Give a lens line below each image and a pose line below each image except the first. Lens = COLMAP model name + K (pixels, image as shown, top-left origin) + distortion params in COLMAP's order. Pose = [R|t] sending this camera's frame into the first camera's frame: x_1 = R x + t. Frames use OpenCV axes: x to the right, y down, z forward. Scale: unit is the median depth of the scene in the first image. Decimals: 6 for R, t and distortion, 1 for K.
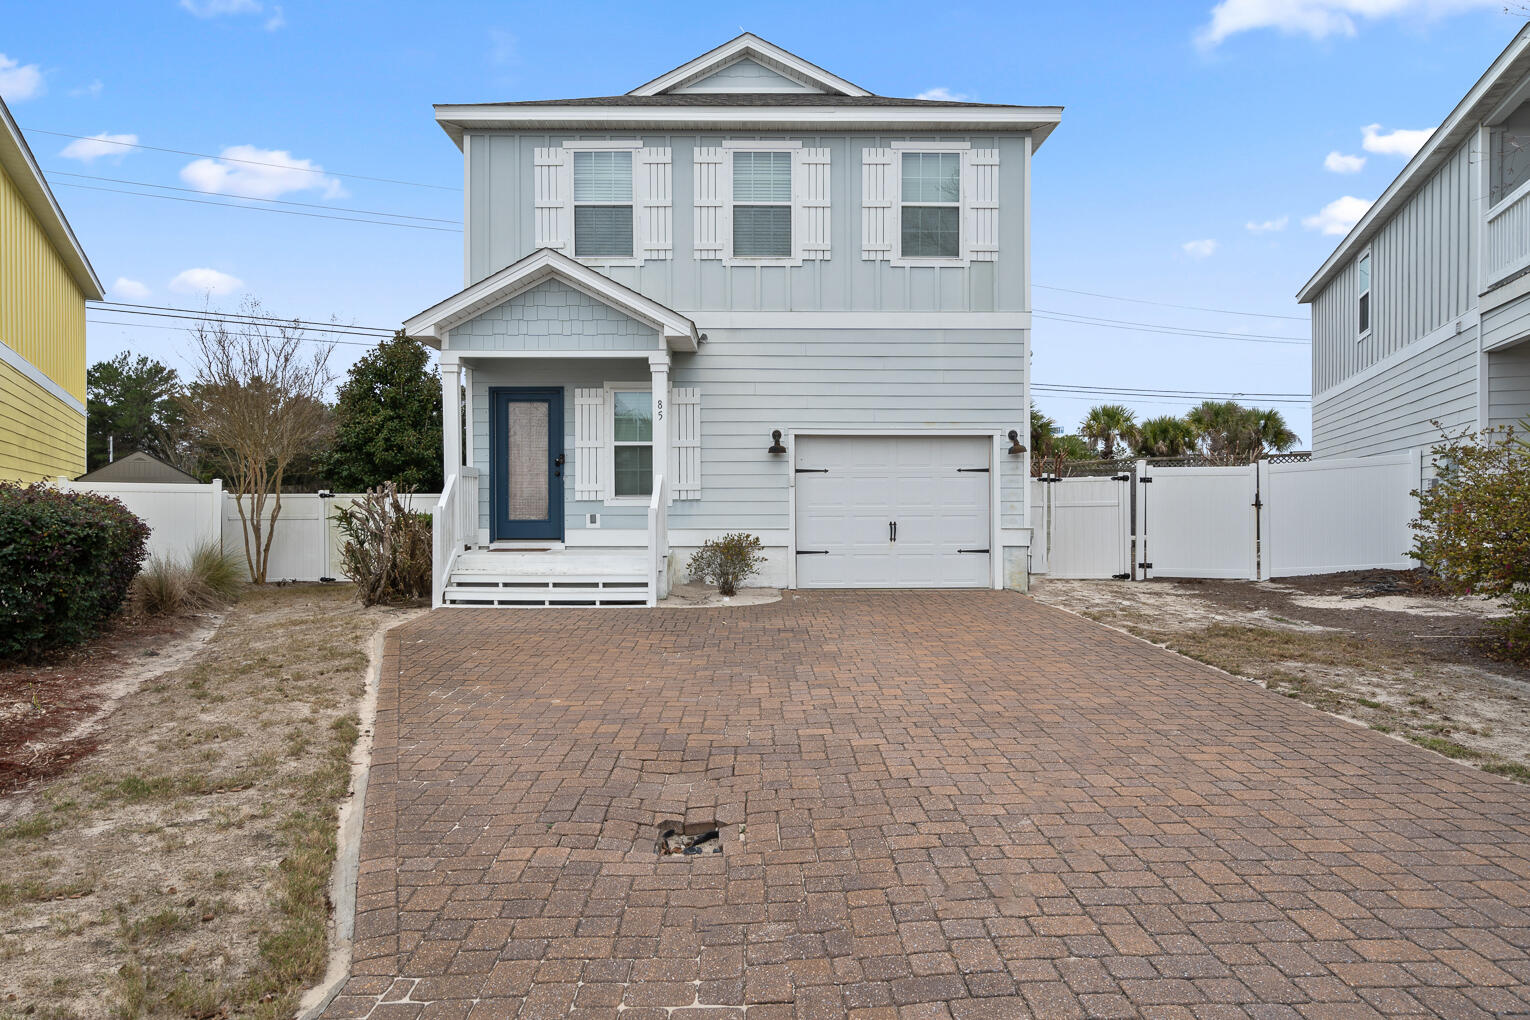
lens RADIAL K [[977.7, 0, 765.0], [0, 977.7, 510.0], [0, 0, 1]] dist [0.005077, 0.002816]
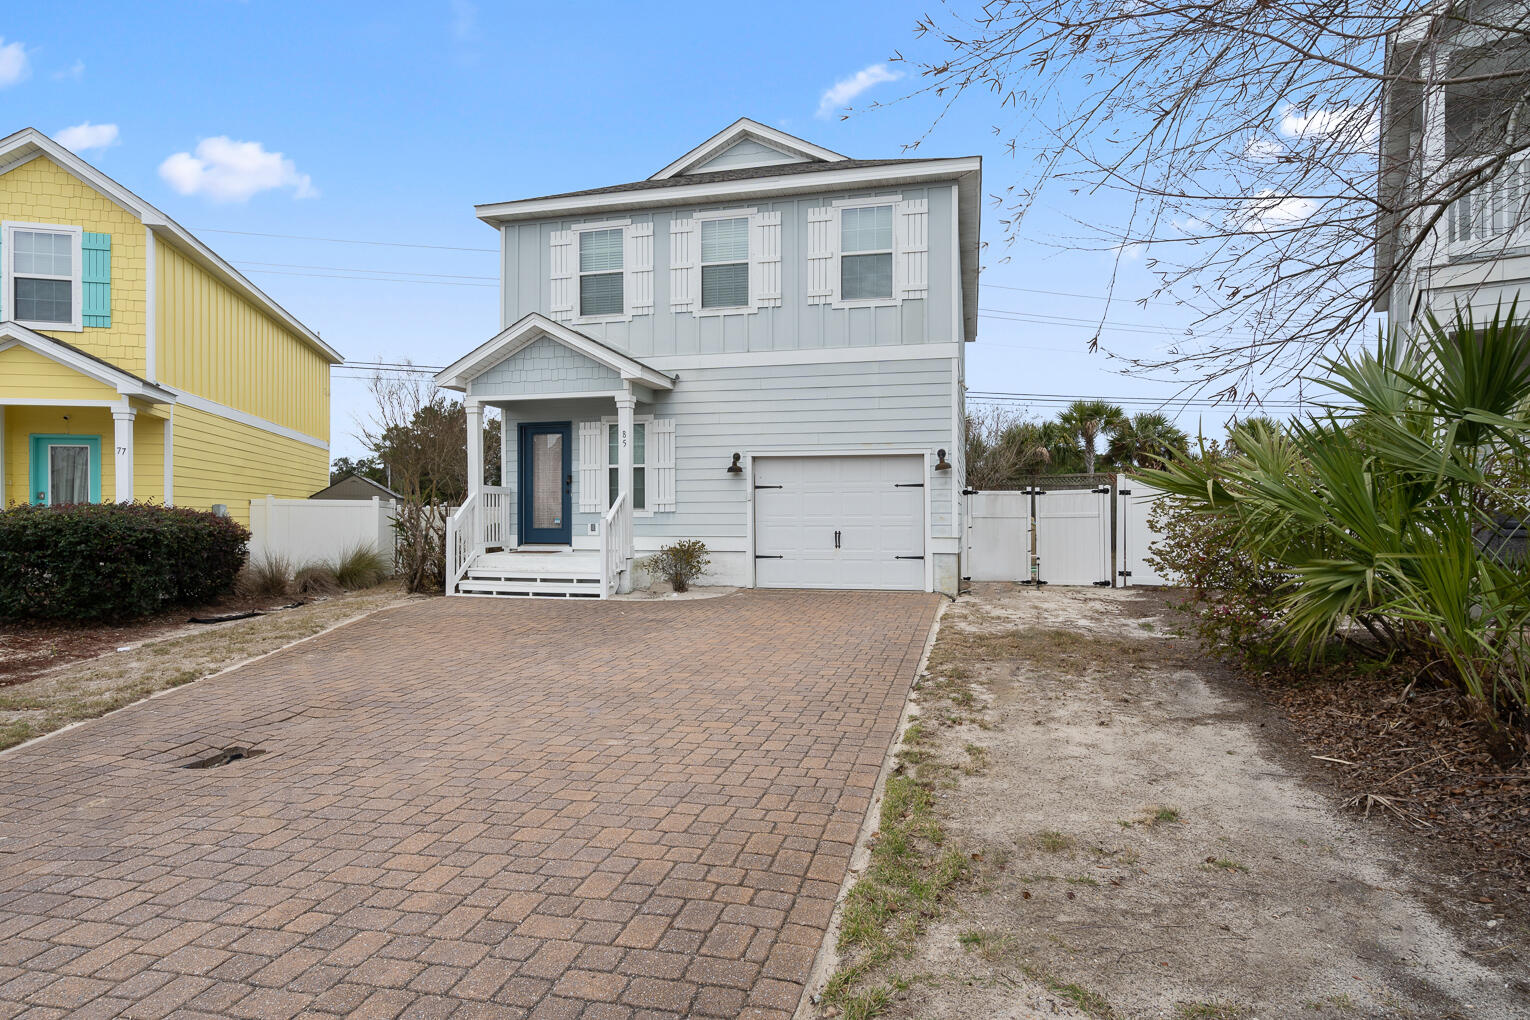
lens RADIAL K [[861.5, 0, 765.0], [0, 861.5, 510.0], [0, 0, 1]] dist [0.003225, 0.000460]
pose [[0.967691, -0.001565, -0.252135, 0.308170], [-0.001280, 0.999937, -0.011117, -0.001178], [0.252136, 0.011081, 0.967628, 0.002316]]
